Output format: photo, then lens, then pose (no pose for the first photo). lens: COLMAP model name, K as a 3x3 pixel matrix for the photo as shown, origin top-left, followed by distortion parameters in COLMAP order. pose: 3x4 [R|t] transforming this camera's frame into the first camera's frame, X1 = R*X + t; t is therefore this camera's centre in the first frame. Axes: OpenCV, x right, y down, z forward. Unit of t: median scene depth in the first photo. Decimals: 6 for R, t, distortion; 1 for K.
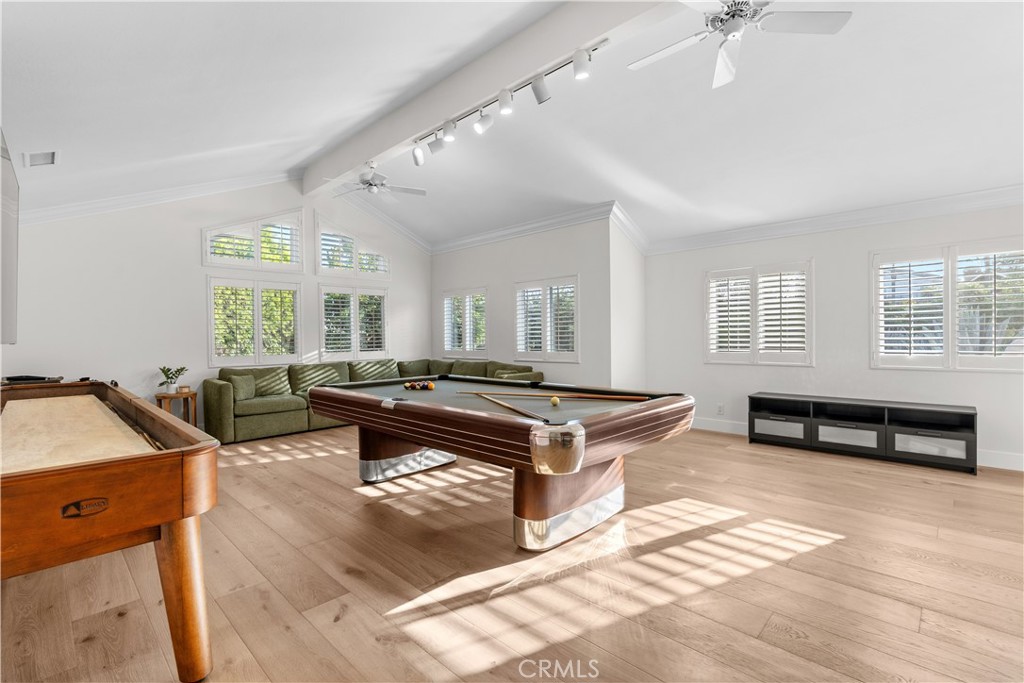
lens RADIAL K [[471.6, 0, 504.5], [0, 471.6, 339.7], [0, 0, 1]] dist [0.001931, 0.000480]
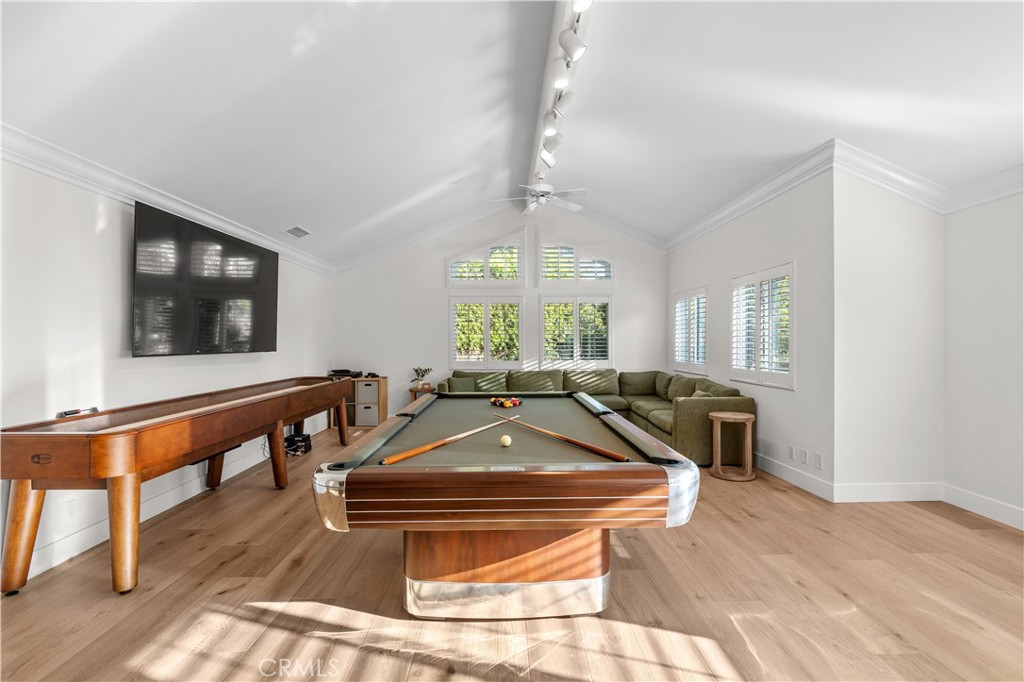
lens RADIAL K [[471.6, 0, 508.2], [0, 471.6, 341.0], [0, 0, 1]] dist [0.001931, 0.000480]
pose [[0.706819, 0.009010, -0.707337, 0.392480], [-0.008403, 0.999955, 0.004341, -0.024408], [0.707344, 0.002875, 0.706863, 0.253880]]
